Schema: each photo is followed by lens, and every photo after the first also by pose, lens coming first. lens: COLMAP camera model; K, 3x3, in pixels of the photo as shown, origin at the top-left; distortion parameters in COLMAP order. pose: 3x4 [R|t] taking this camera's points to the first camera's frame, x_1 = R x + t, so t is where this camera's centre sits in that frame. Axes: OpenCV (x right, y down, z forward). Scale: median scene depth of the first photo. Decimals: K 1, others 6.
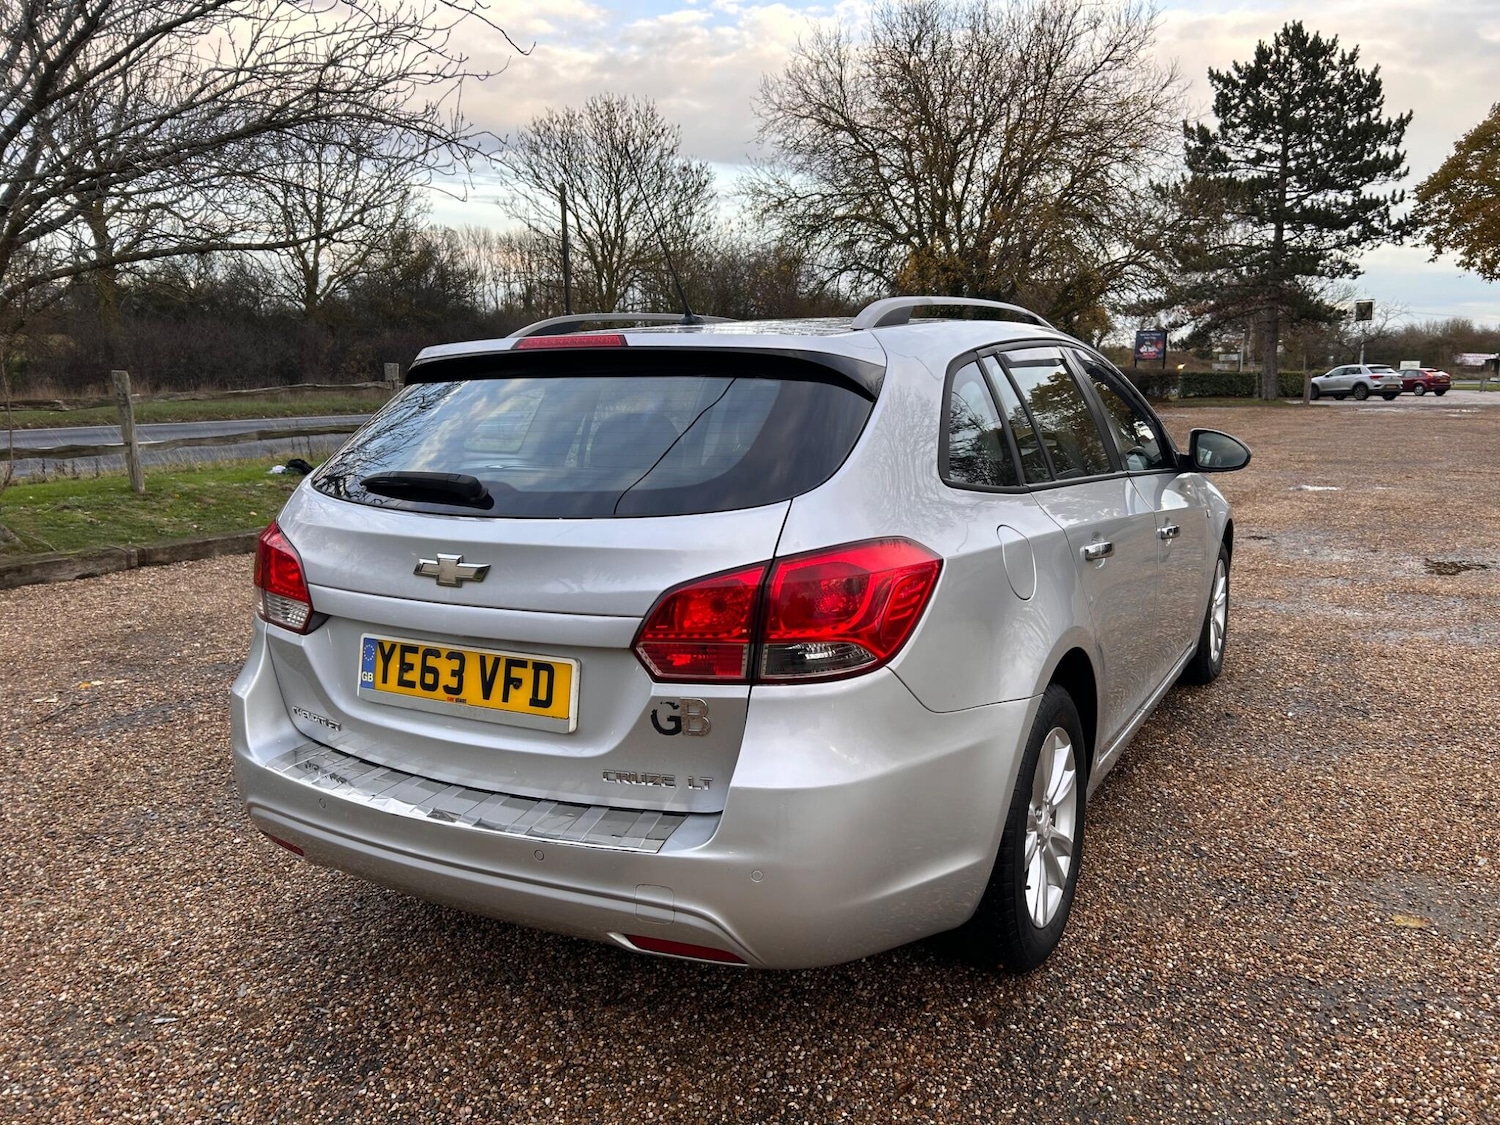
lens RADIAL K [[1123.4, 0, 757.3], [0, 1123.4, 557.9], [0, 0, 1]] dist [0.056262, -0.058304]
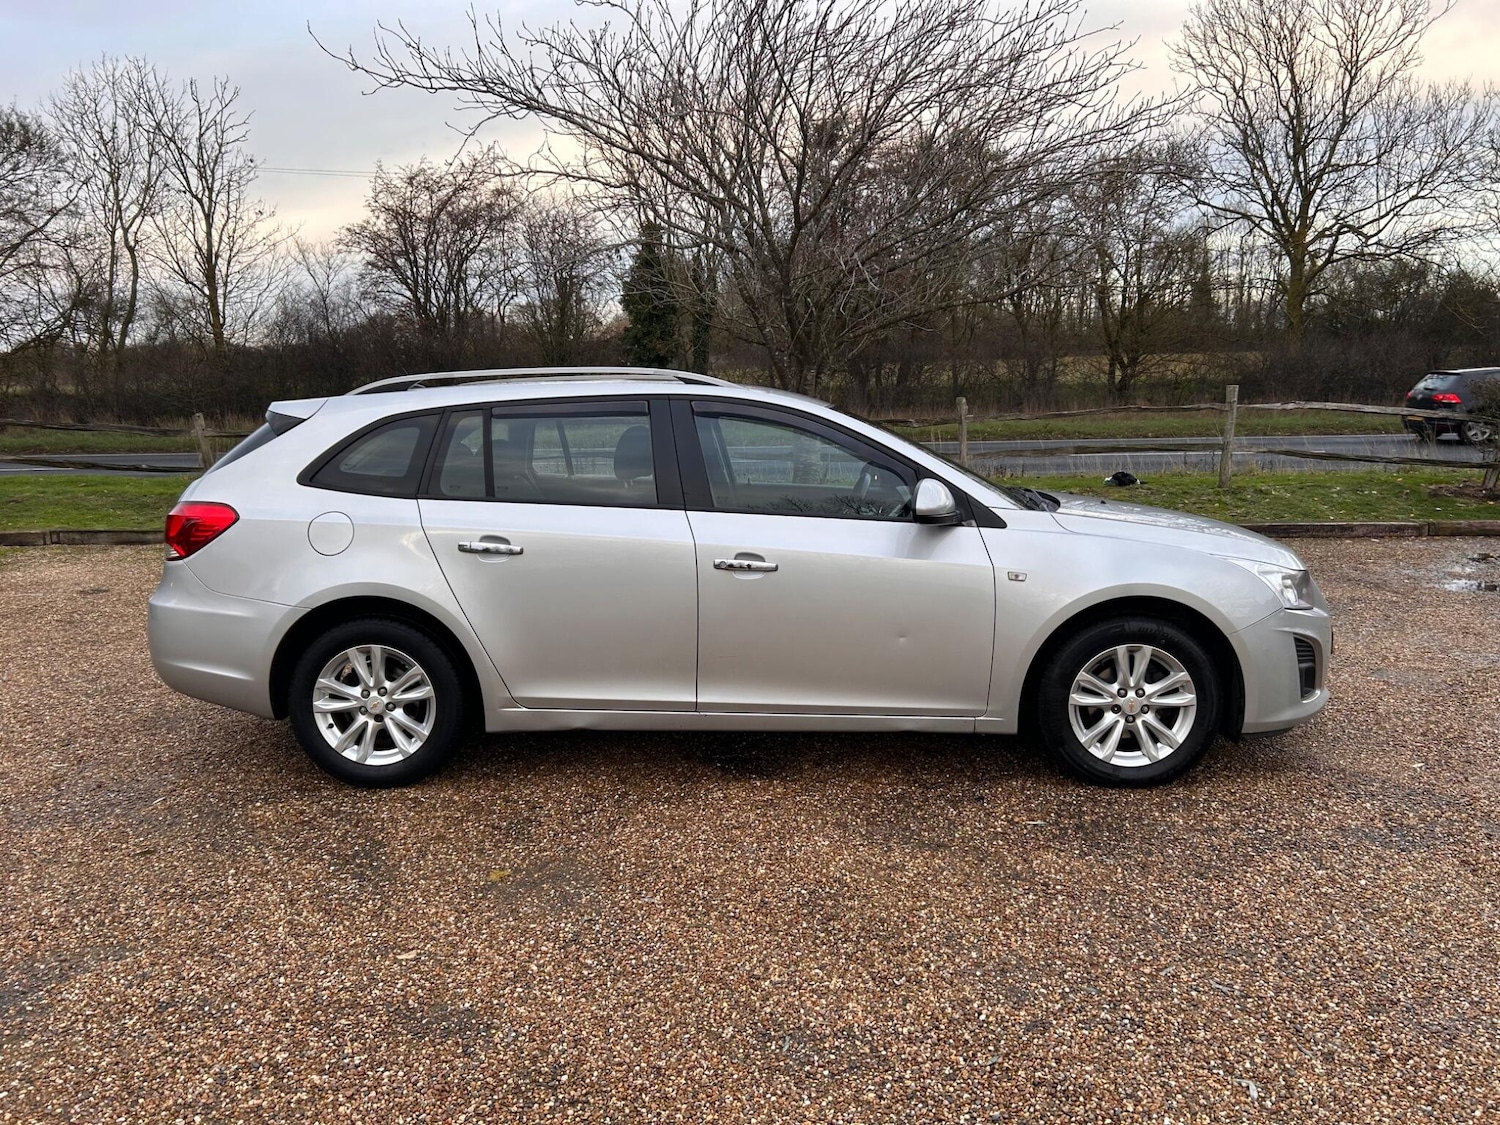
lens RADIAL K [[1123.4, 0, 755.0], [0, 1123.4, 566.1], [0, 0, 1]] dist [0.056262, -0.058304]
pose [[0.460844, 0.131990, -0.877611, 1.598494], [-0.133401, 0.987946, 0.078533, -0.131890], [0.877398, 0.080882, 0.472896, 0.593923]]
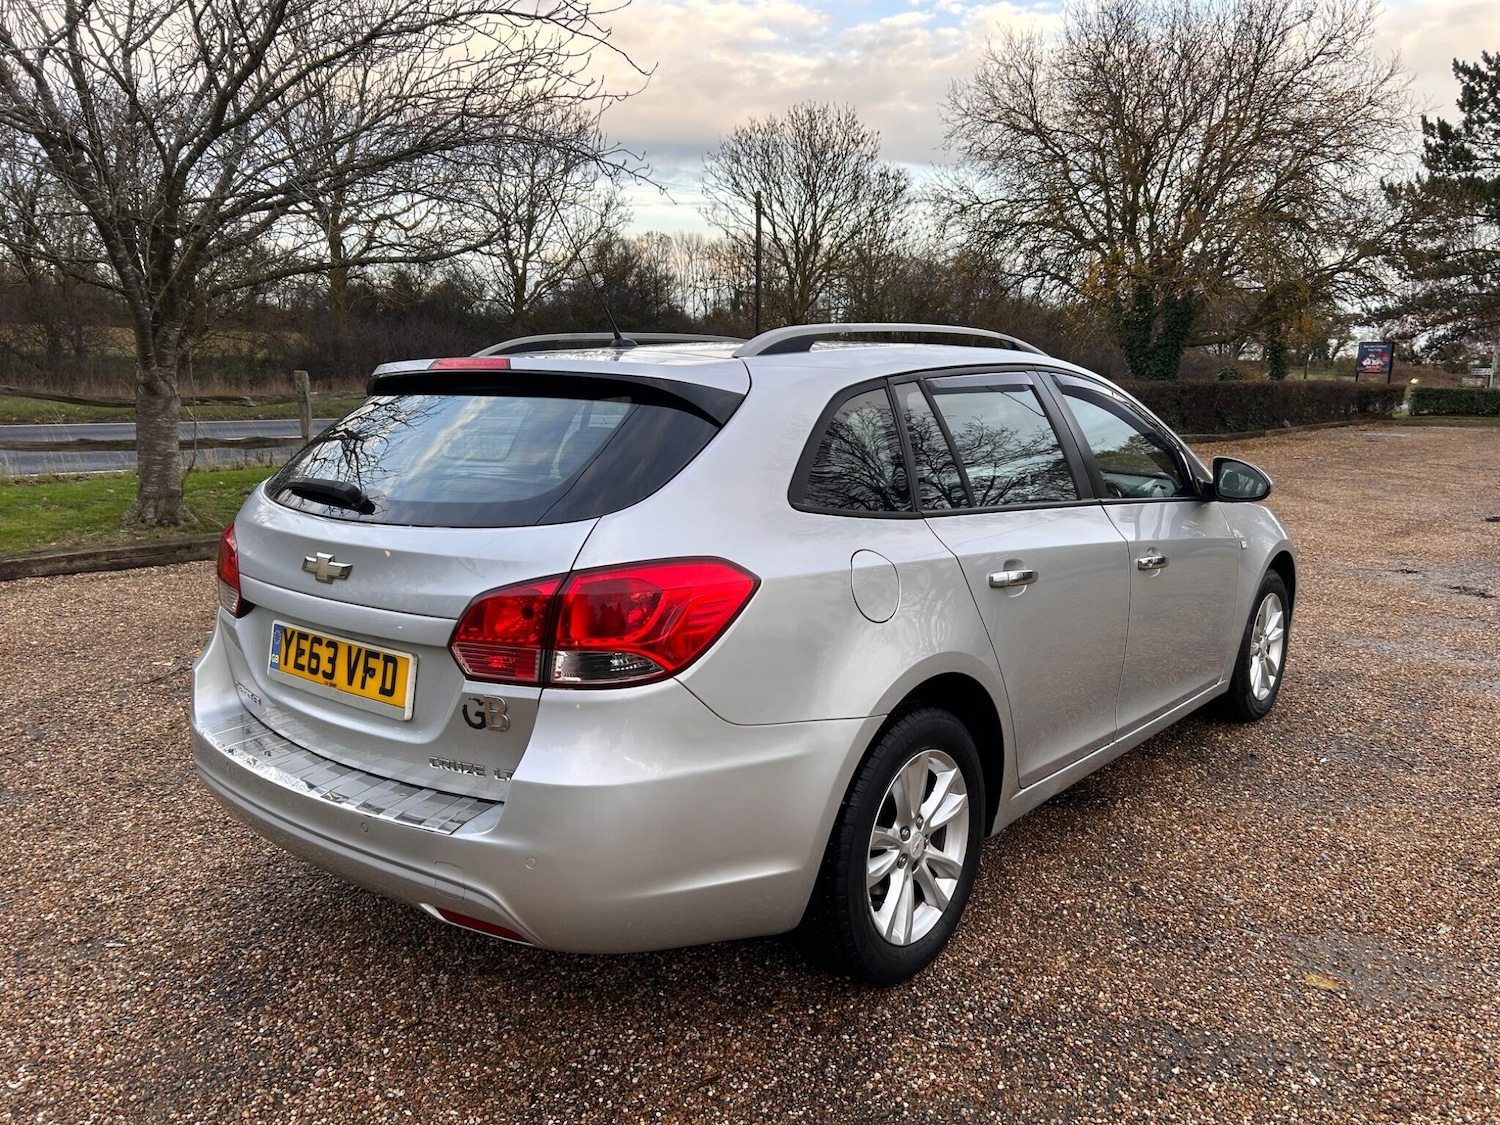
lens RADIAL K [[1123.4, 0, 759.2], [0, 1123.4, 559.3], [0, 0, 1]] dist [0.056262, -0.058304]
pose [[0.984015, 0.046459, -0.171918, 0.237096], [-0.046871, 0.998900, 0.001663, -0.013686], [0.171806, 0.006422, 0.985110, -0.022567]]
